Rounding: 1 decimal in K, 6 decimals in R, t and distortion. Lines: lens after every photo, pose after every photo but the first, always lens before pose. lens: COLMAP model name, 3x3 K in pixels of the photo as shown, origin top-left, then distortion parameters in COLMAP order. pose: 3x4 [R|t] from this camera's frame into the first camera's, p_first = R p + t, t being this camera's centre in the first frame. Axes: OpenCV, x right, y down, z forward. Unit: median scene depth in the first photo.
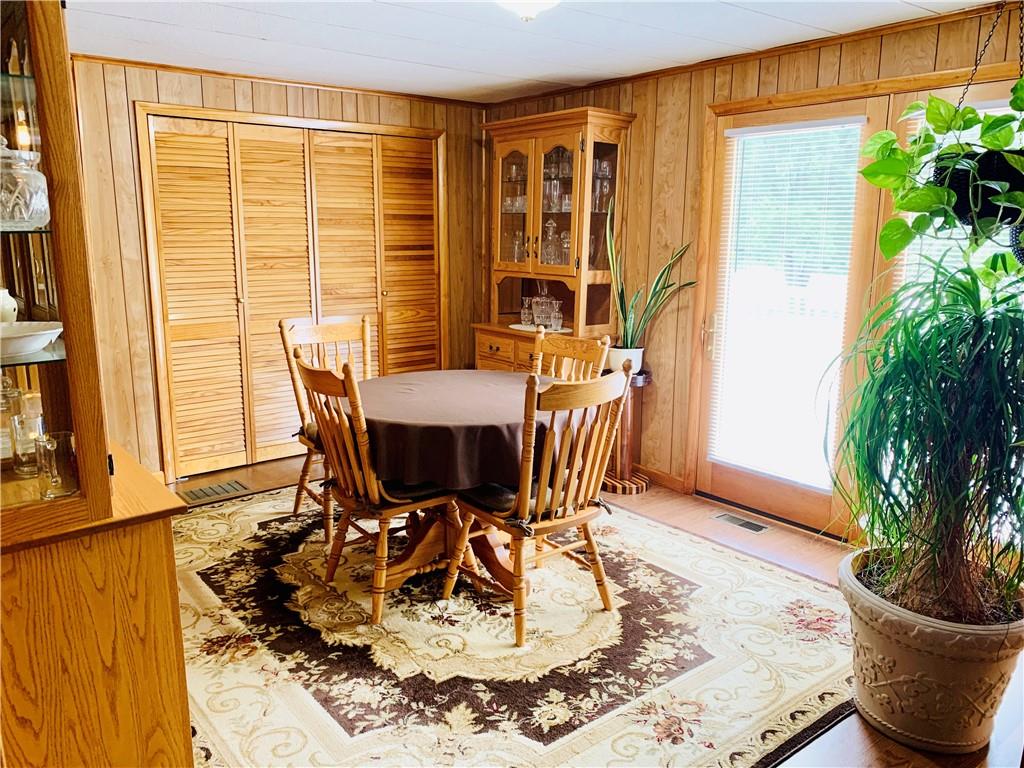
lens RADIAL K [[780.4, 0, 512.6], [0, 780.4, 386.4], [0, 0, 1]] dist [-0.037876, -0.004389]
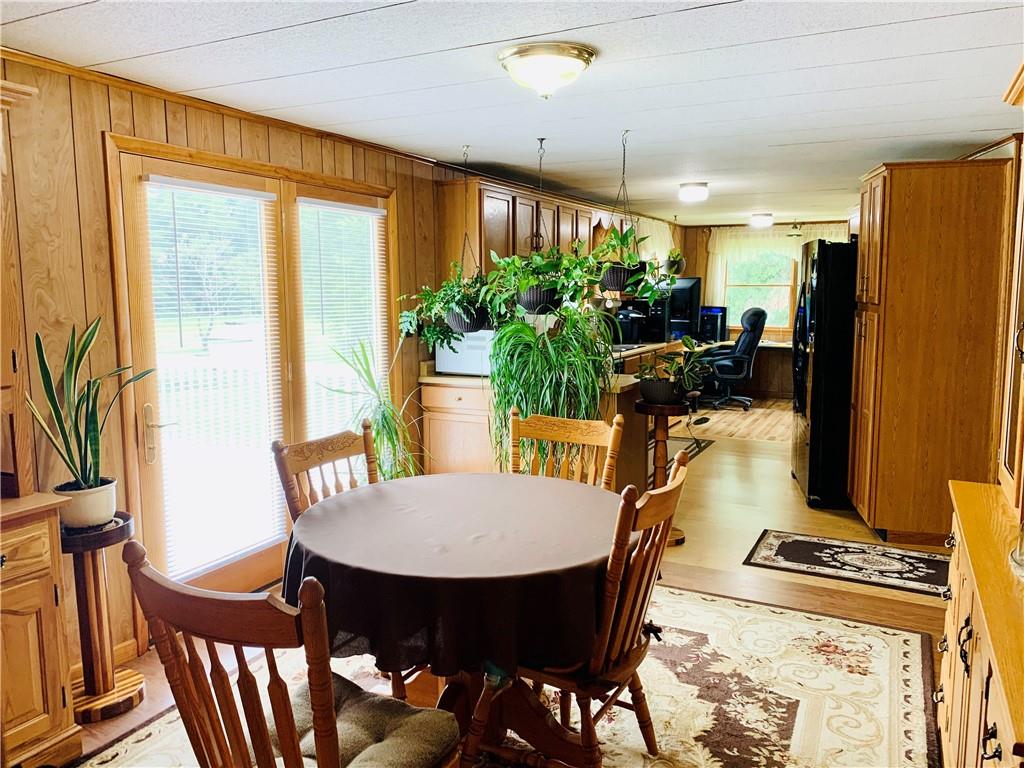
lens RADIAL K [[780.4, 0, 512.5], [0, 780.4, 383.1], [0, 0, 1]] dist [-0.037876, -0.004389]
pose [[-0.427255, -0.101799, 0.898382, -0.928829], [0.188120, 0.961886, 0.198461, -0.312269], [-0.884344, 0.253797, -0.391820, 1.537263]]
